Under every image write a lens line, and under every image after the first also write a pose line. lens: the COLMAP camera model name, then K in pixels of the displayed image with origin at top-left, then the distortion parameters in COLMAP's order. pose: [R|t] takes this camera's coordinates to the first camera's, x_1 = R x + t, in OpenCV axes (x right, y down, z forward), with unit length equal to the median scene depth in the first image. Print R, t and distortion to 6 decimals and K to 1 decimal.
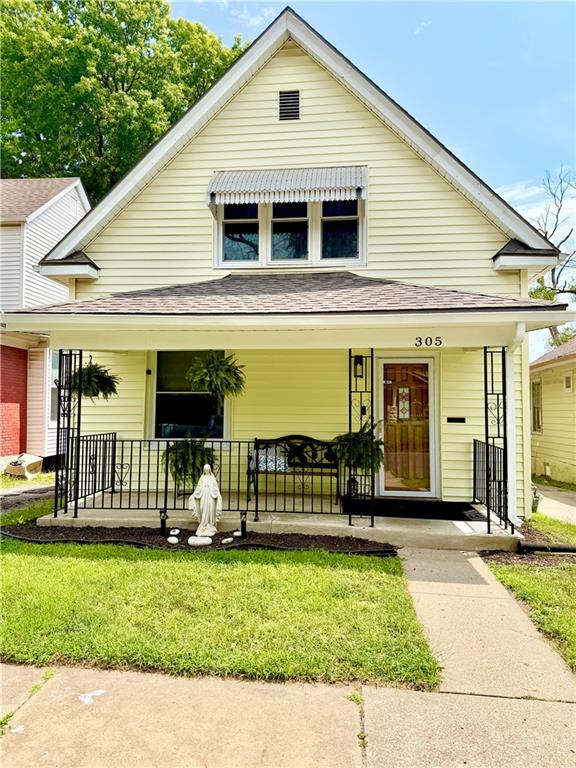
lens RADIAL K [[538.7, 0, 285.8], [0, 538.7, 385.4], [0, 0, 1]] dist [0.047548, -0.040090]
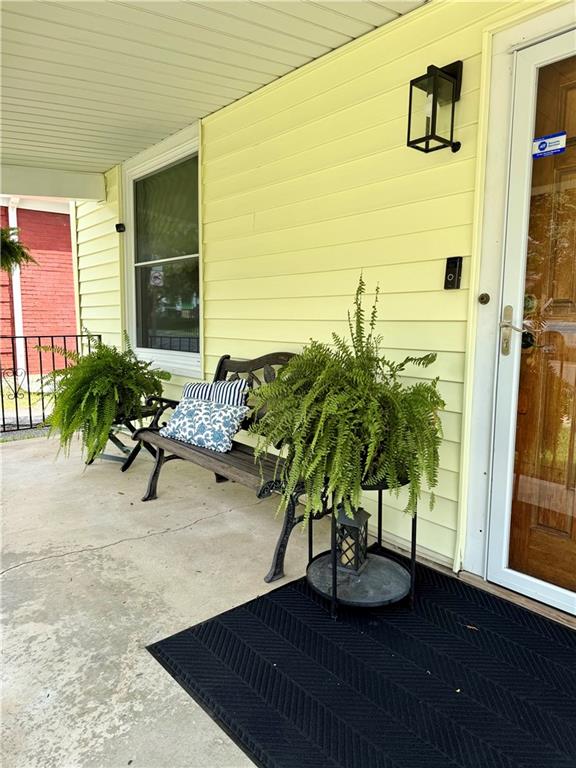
lens RADIAL K [[538.7, 0, 285.8], [0, 538.7, 385.4], [0, 0, 1]] dist [0.047548, -0.040090]
pose [[0.727278, 0.082489, -0.681367, 0.275967], [0.036302, 0.986738, 0.158208, 0.056249], [0.685382, -0.139796, 0.714639, 0.730975]]
